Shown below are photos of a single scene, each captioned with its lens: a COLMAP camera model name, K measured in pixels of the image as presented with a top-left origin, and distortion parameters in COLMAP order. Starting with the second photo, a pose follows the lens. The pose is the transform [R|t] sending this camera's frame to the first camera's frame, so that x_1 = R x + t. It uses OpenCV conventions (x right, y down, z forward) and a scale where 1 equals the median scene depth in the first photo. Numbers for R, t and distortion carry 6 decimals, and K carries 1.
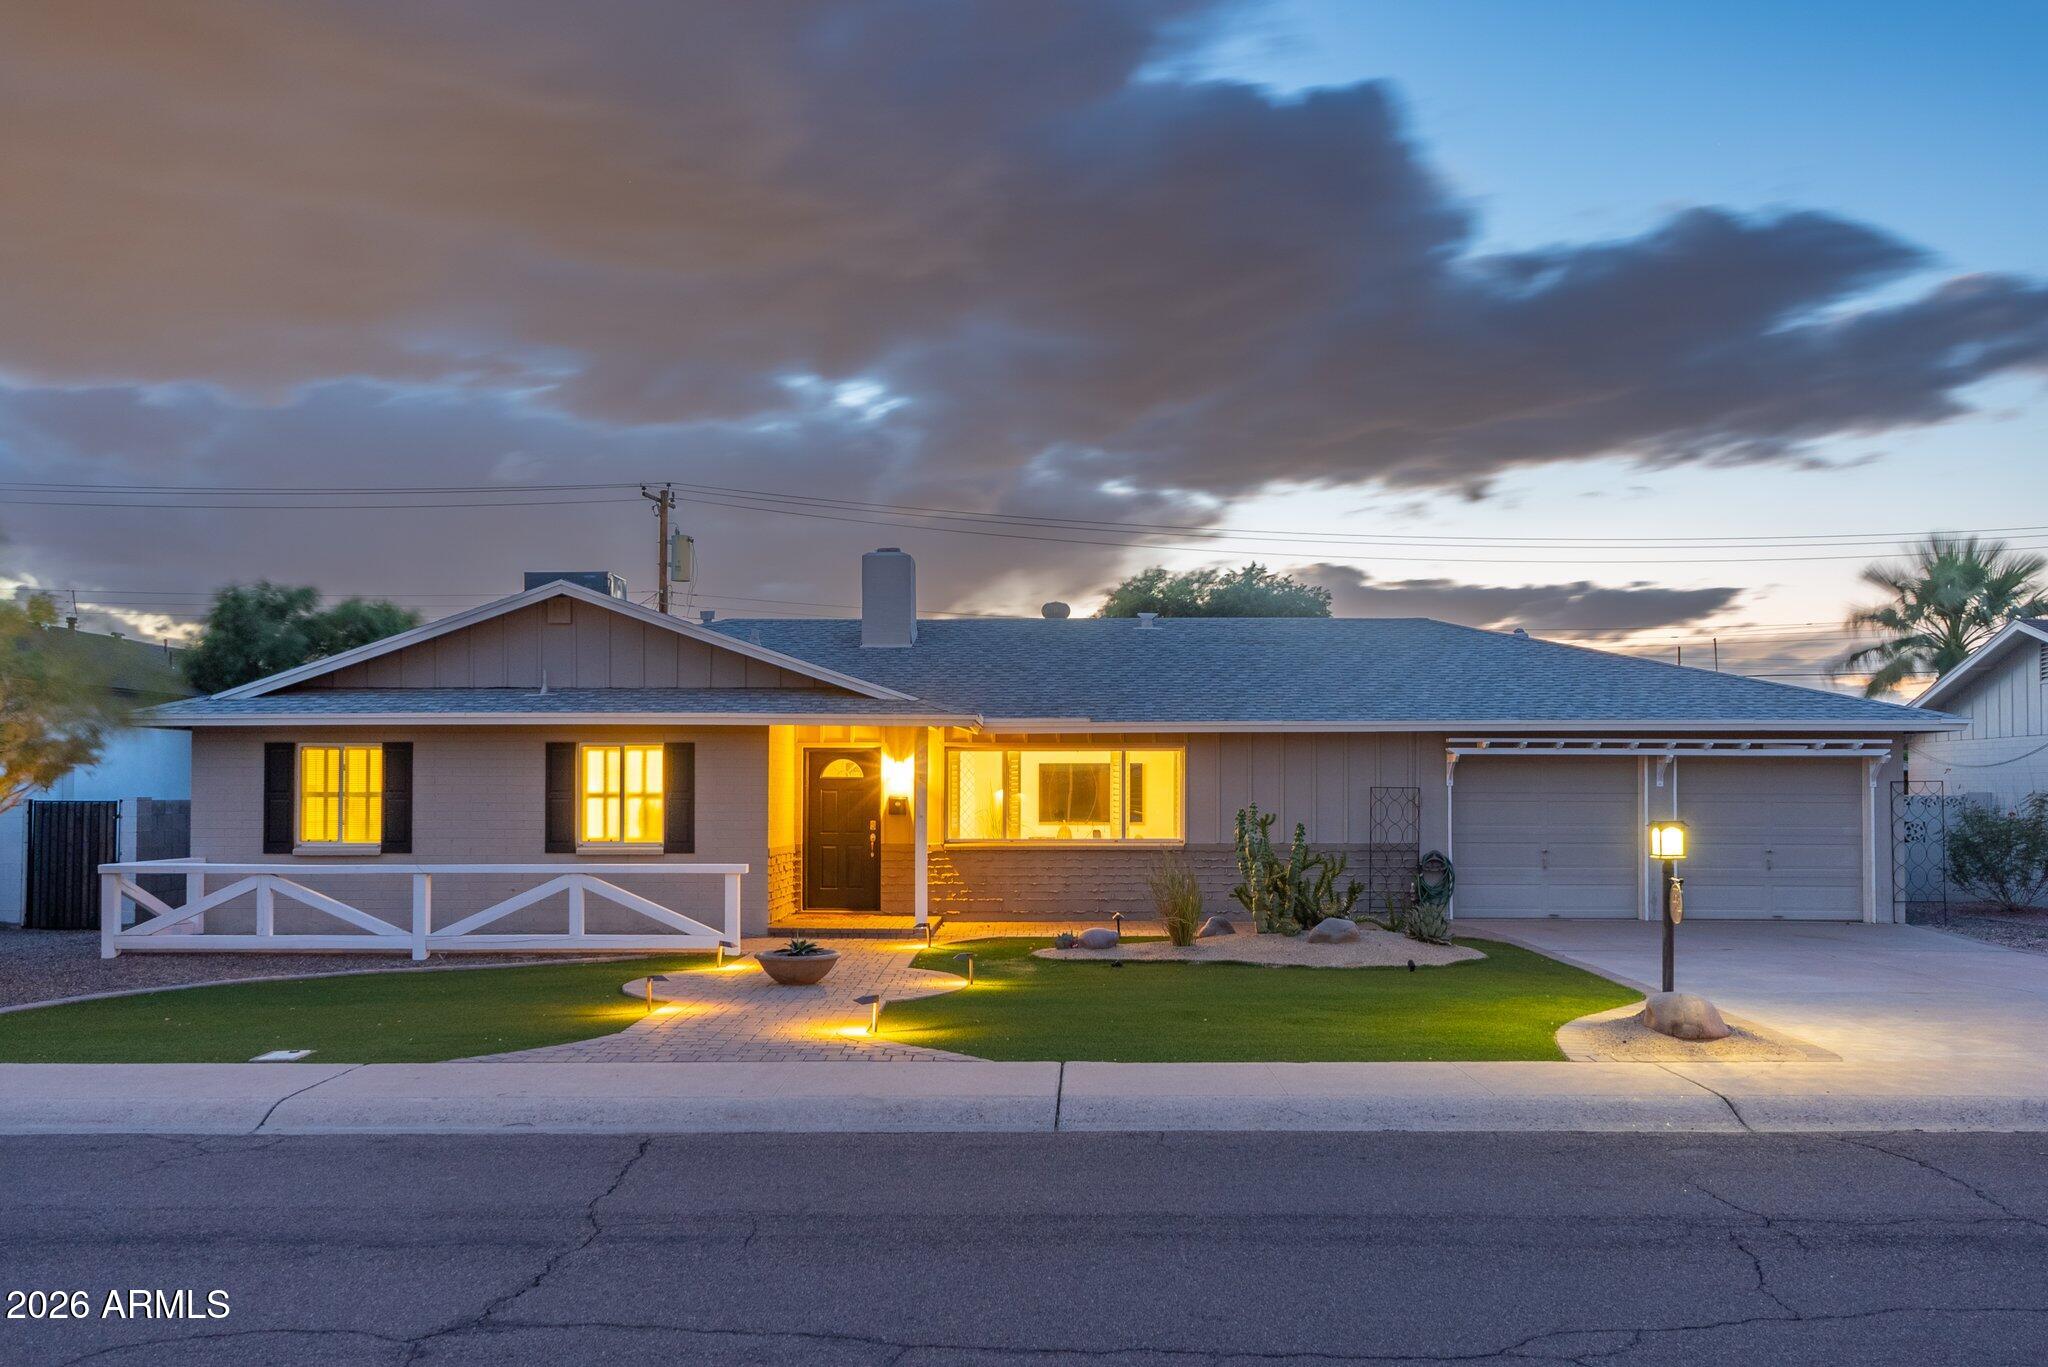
lens RADIAL K [[1813.8, 0, 1035.3], [0, 1813.8, 751.6], [0, 0, 1]] dist [0.010386, 0.008487]
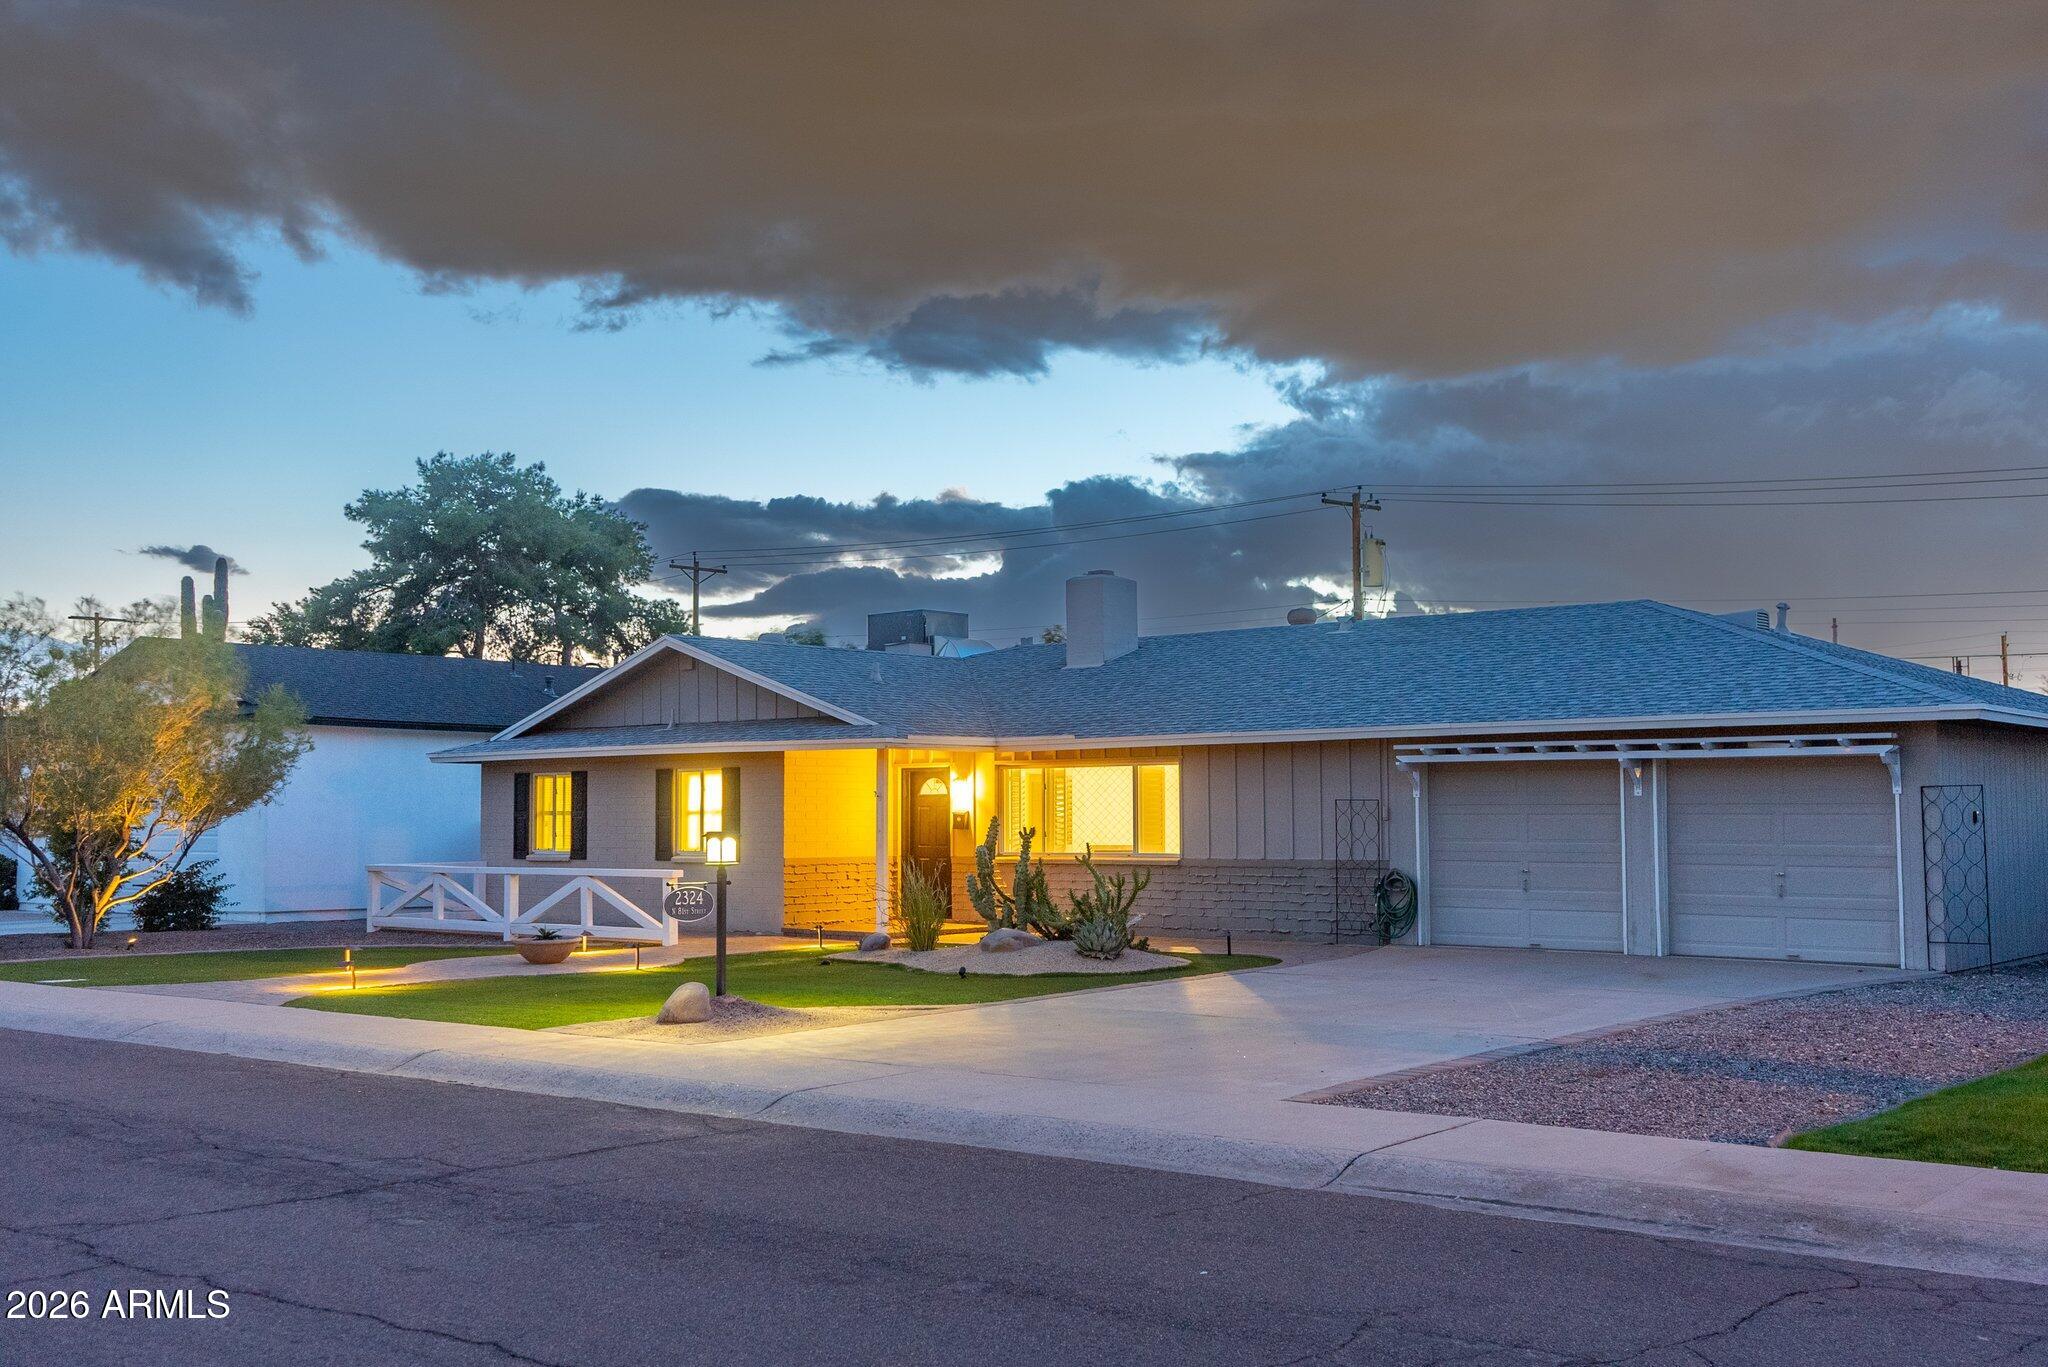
lens RADIAL K [[2103.4, 0, 1026.1], [0, 2103.4, 679.4], [0, 0, 1]] dist [0.011712, 0.000000]
pose [[0.772406, -0.045132, -0.633524, 0.802593], [0.020498, 0.998724, -0.046158, 0.004890], [0.634799, 0.022667, 0.772345, 0.066235]]
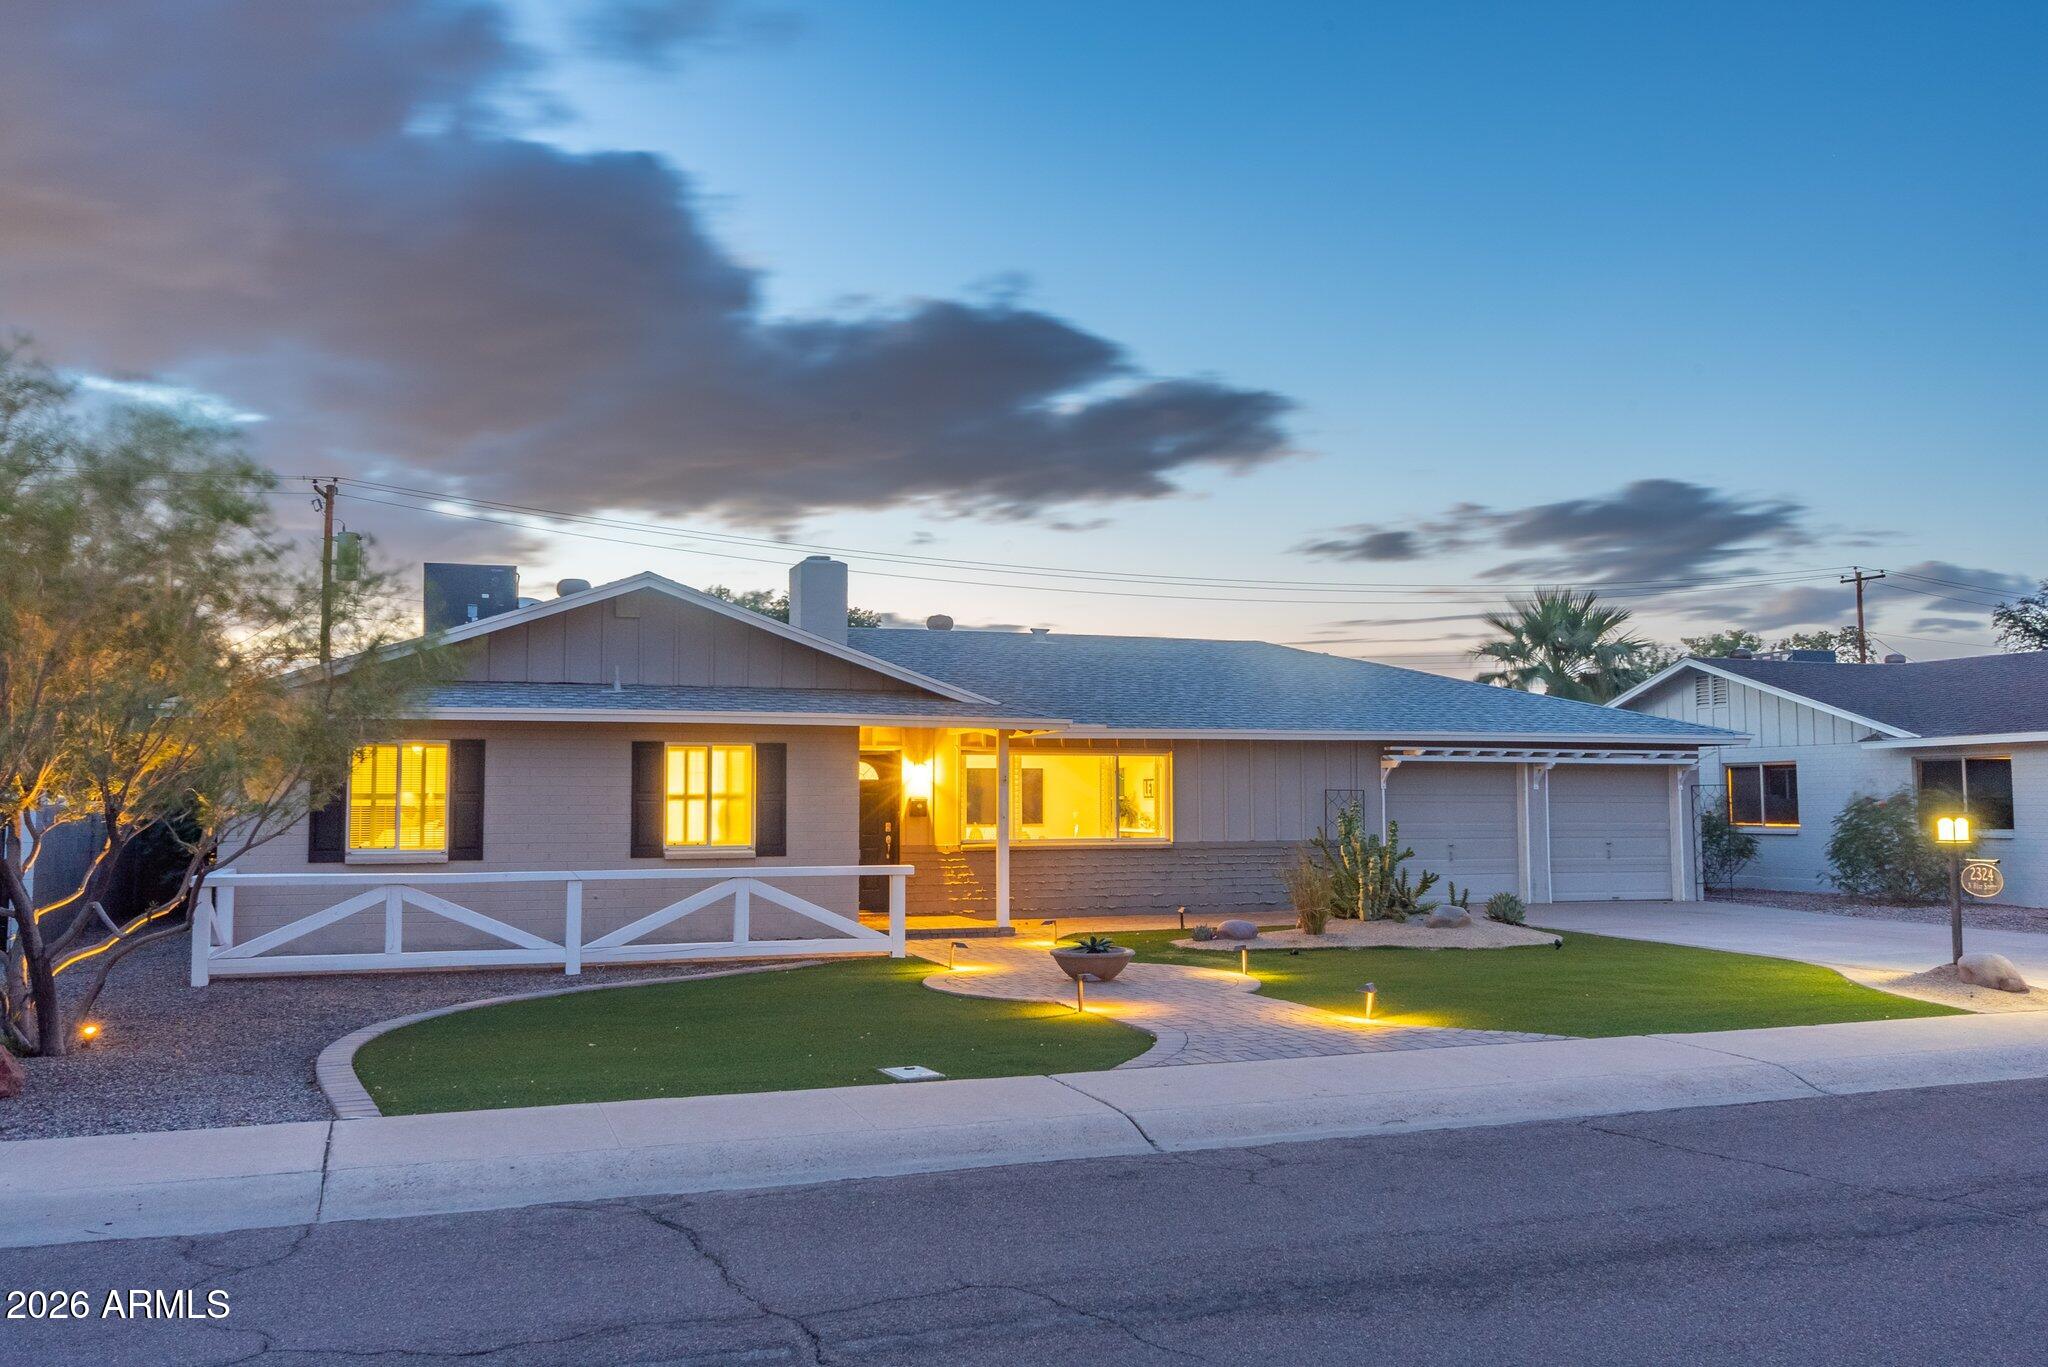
lens RADIAL K [[1675.9, 0, 1014.8], [0, 1675.9, 684.9], [0, 0, 1]] dist [-0.004472, 0.000859]
pose [[0.936653, 0.022321, 0.349547, -0.382362], [-0.005639, 0.998799, -0.048669, 0.006874], [-0.350214, 0.043615, 0.935654, 0.104812]]
